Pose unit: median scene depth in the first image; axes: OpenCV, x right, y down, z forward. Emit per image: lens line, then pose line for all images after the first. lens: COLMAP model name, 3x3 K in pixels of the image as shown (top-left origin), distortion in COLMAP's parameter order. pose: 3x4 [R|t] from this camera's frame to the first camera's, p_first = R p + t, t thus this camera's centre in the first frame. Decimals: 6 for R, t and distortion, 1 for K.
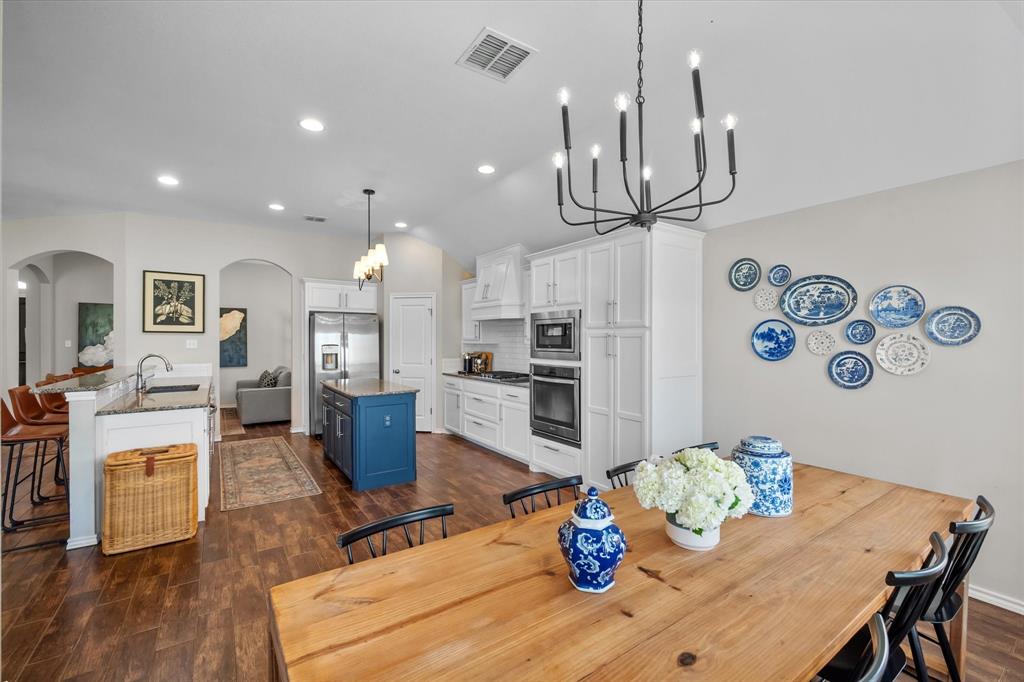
lens RADIAL K [[431.9, 0, 506.8], [0, 431.9, 340.6], [0, 0, 1]] dist [0.000241, -0.000228]
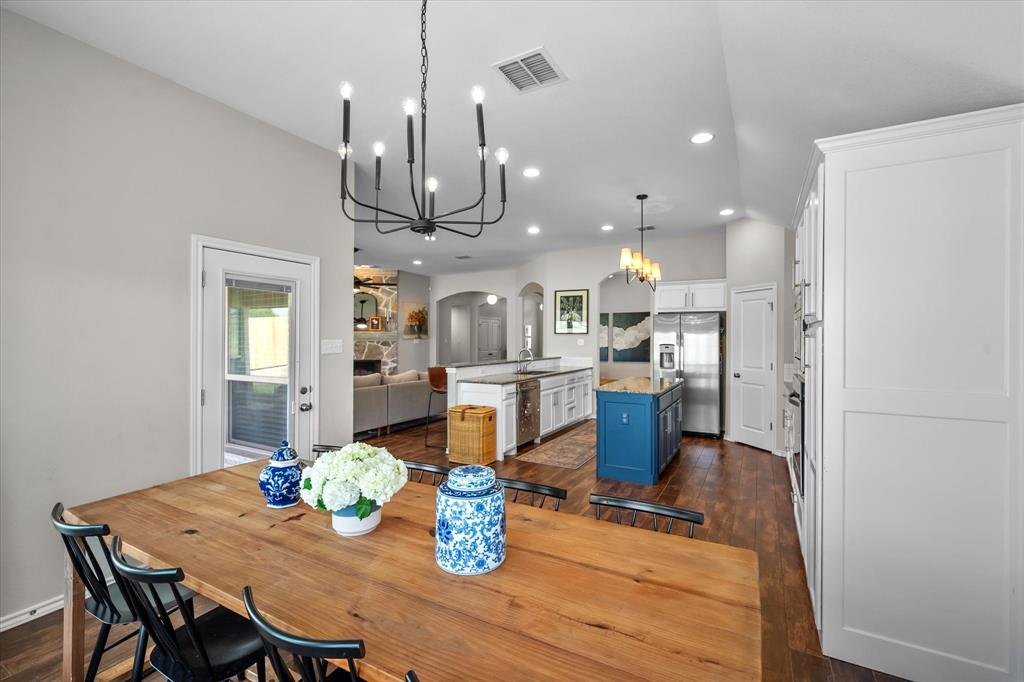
lens RADIAL K [[431.9, 0, 507.7], [0, 431.9, 337.5], [0, 0, 1]] dist [0.000241, -0.000228]
pose [[0.456333, 0.000333, -0.889809, 0.457358], [-0.003775, 0.999992, -0.001562, -0.004350], [0.889801, 0.004072, 0.456331, 0.244509]]
